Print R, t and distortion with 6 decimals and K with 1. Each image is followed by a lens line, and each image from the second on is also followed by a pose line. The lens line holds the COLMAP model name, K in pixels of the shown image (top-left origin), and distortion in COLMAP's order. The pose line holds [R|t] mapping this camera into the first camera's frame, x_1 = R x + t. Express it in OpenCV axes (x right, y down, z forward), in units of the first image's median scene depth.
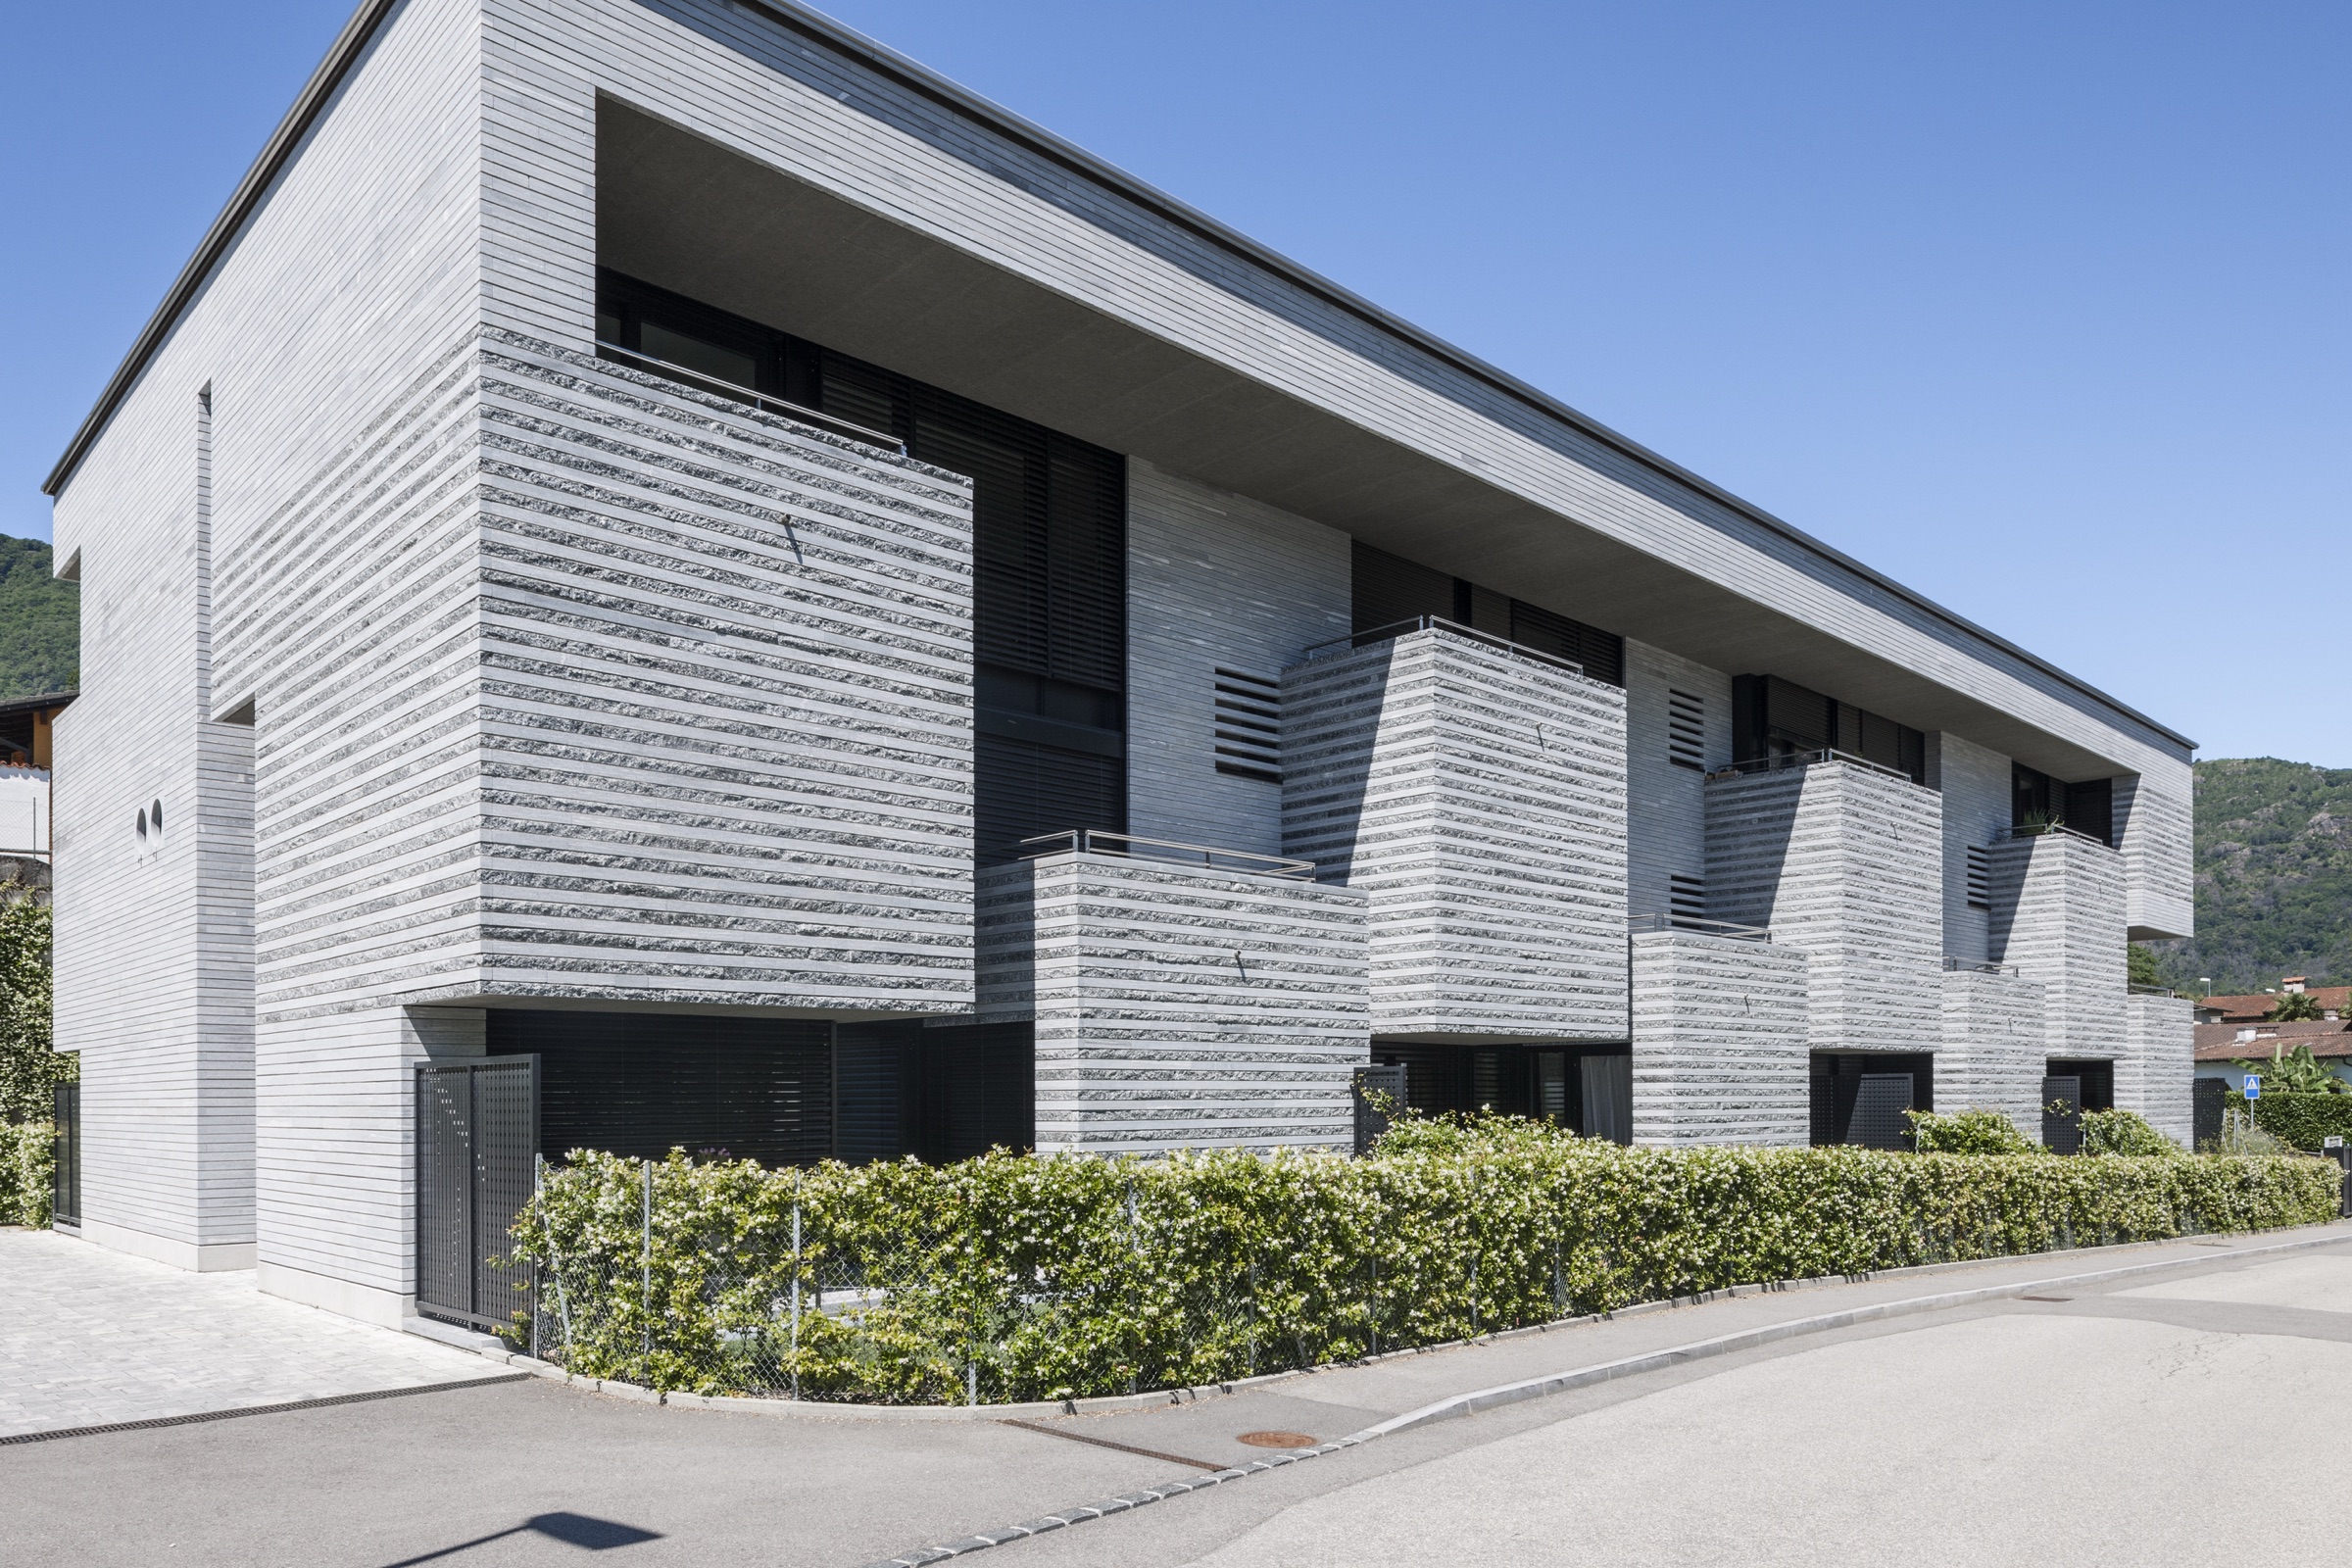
lens RADIAL K [[1678.0, 0, 1200.5], [0, 1678.0, 859.2], [0, 0, 1]] dist [-0.022094, 0.000949]
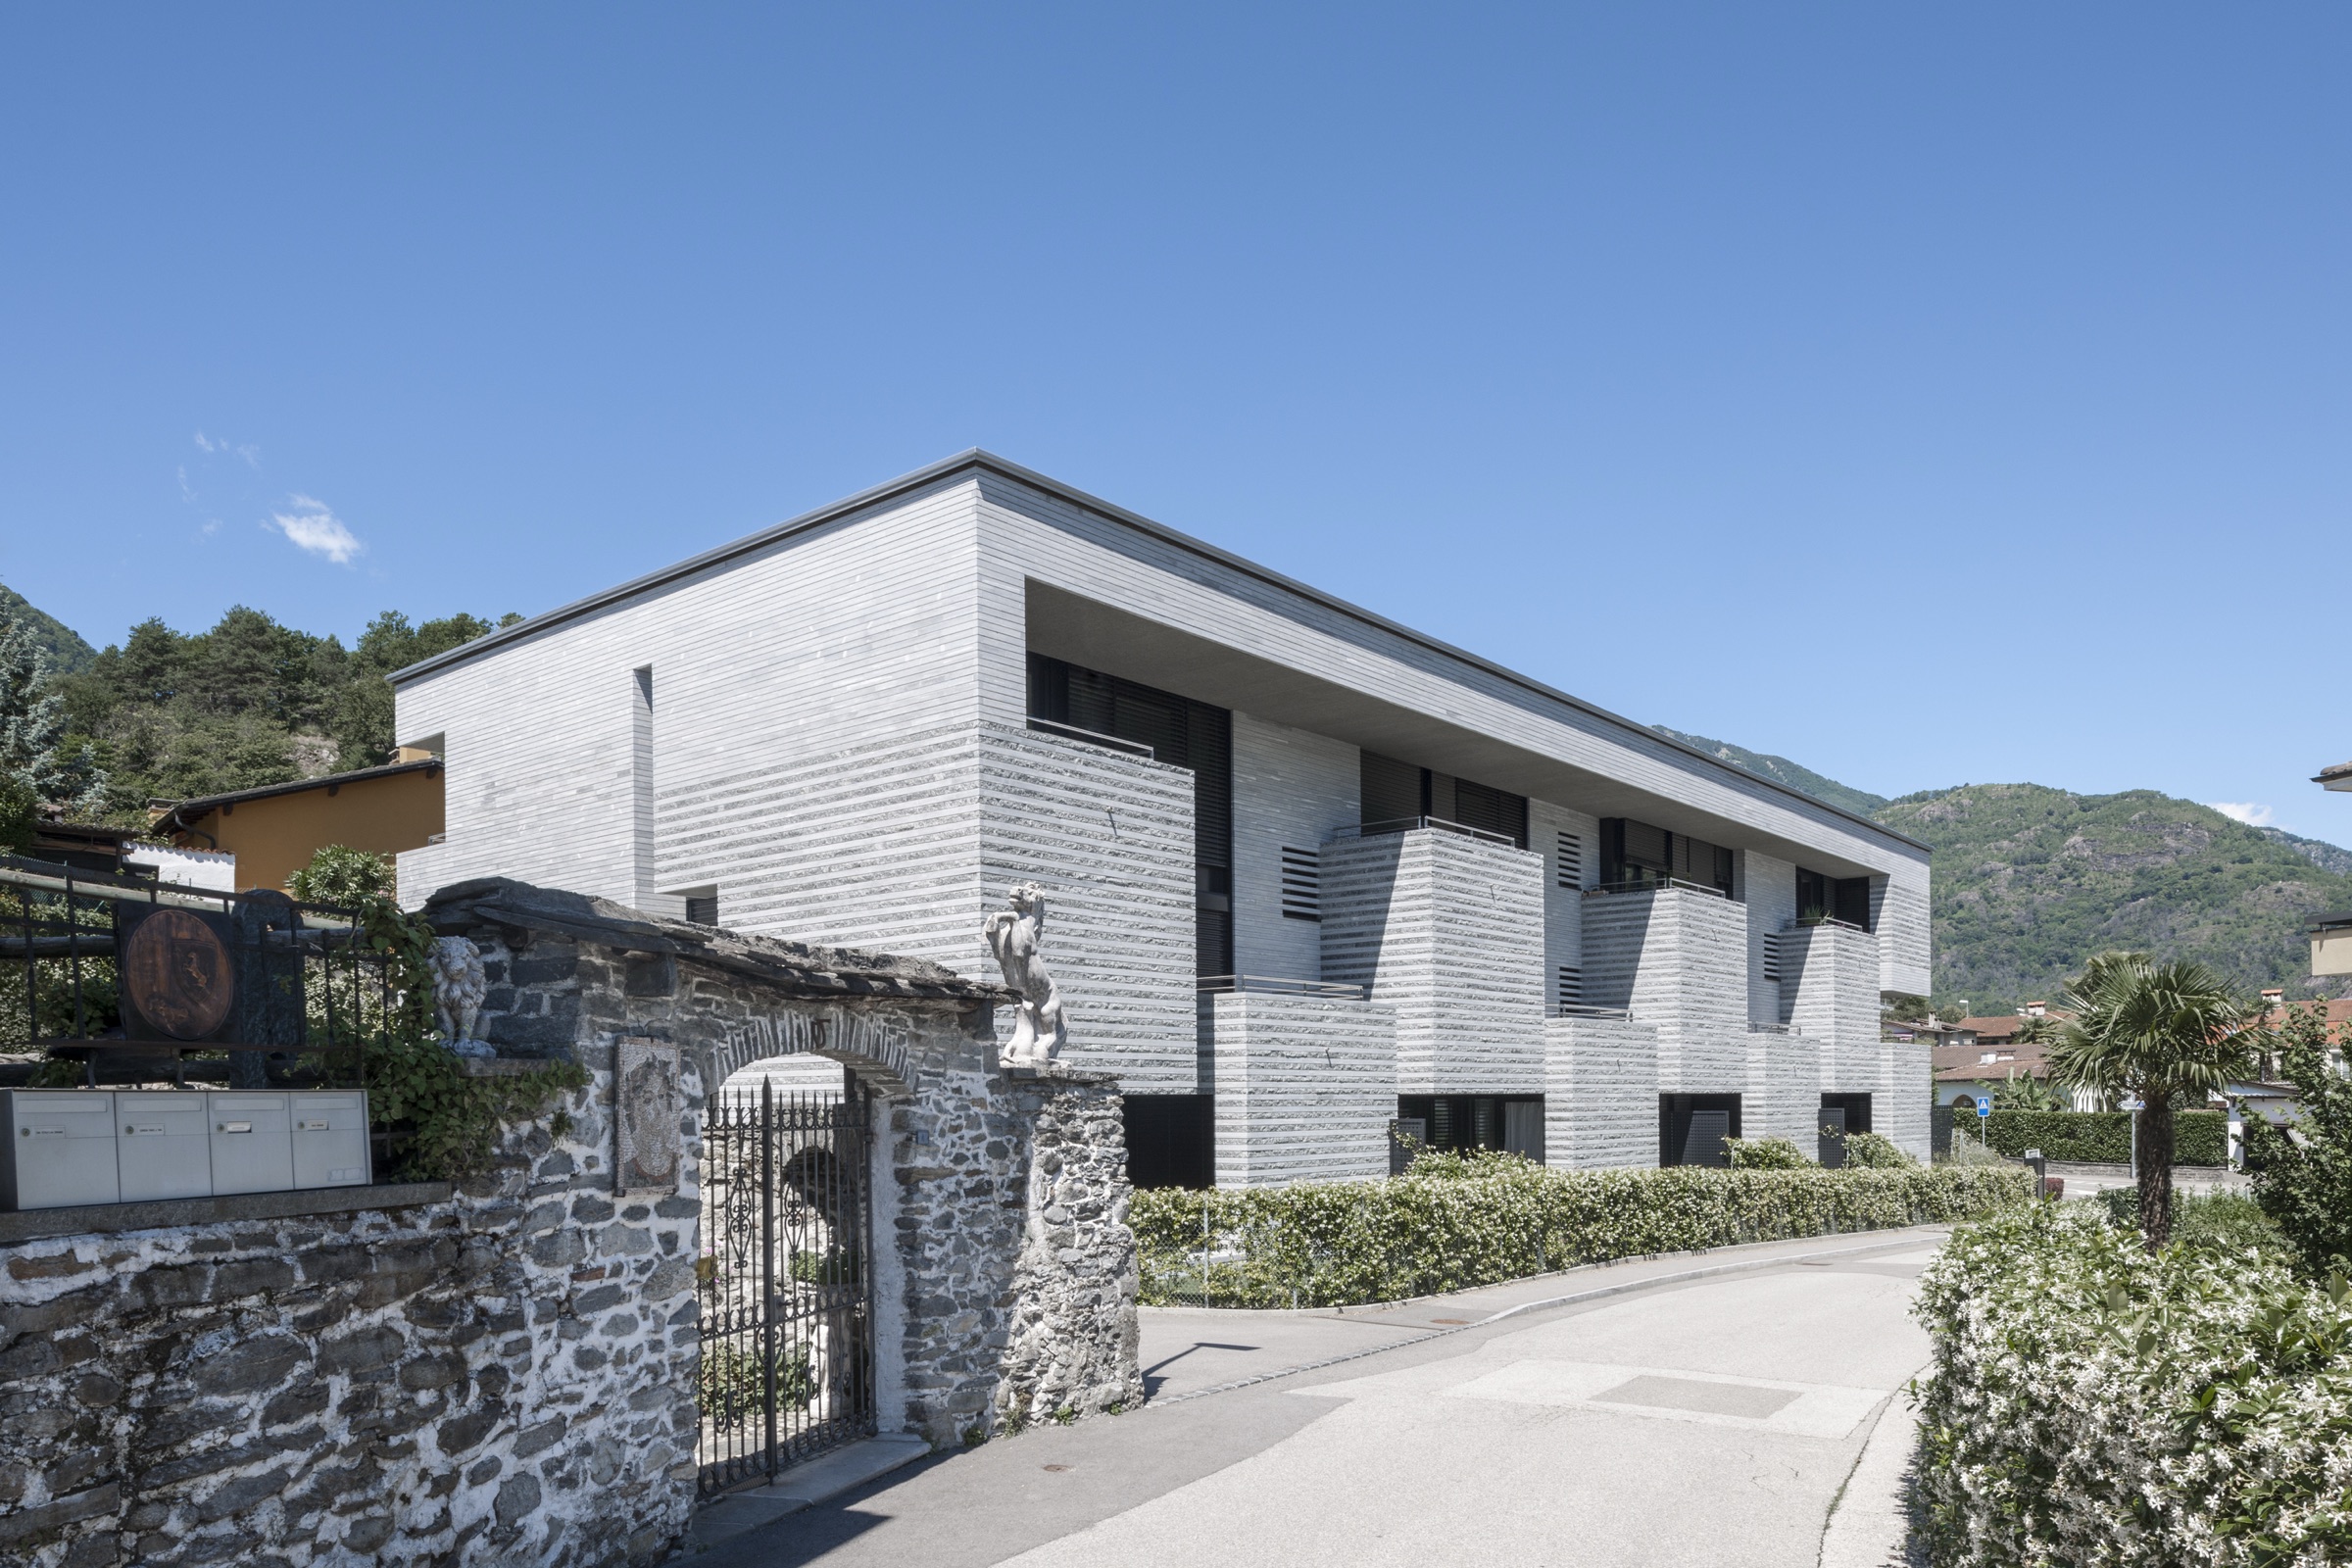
lens RADIAL K [[1678.0, 0, 1174.9], [0, 1678.0, 786.7], [0, 0, 1]] dist [-0.022094, 0.000949]
pose [[0.995418, 0.014920, 0.094444, -0.242570], [-0.010748, 0.998950, -0.044529, -0.106030], [-0.095009, 0.043310, 0.994534, -0.512162]]
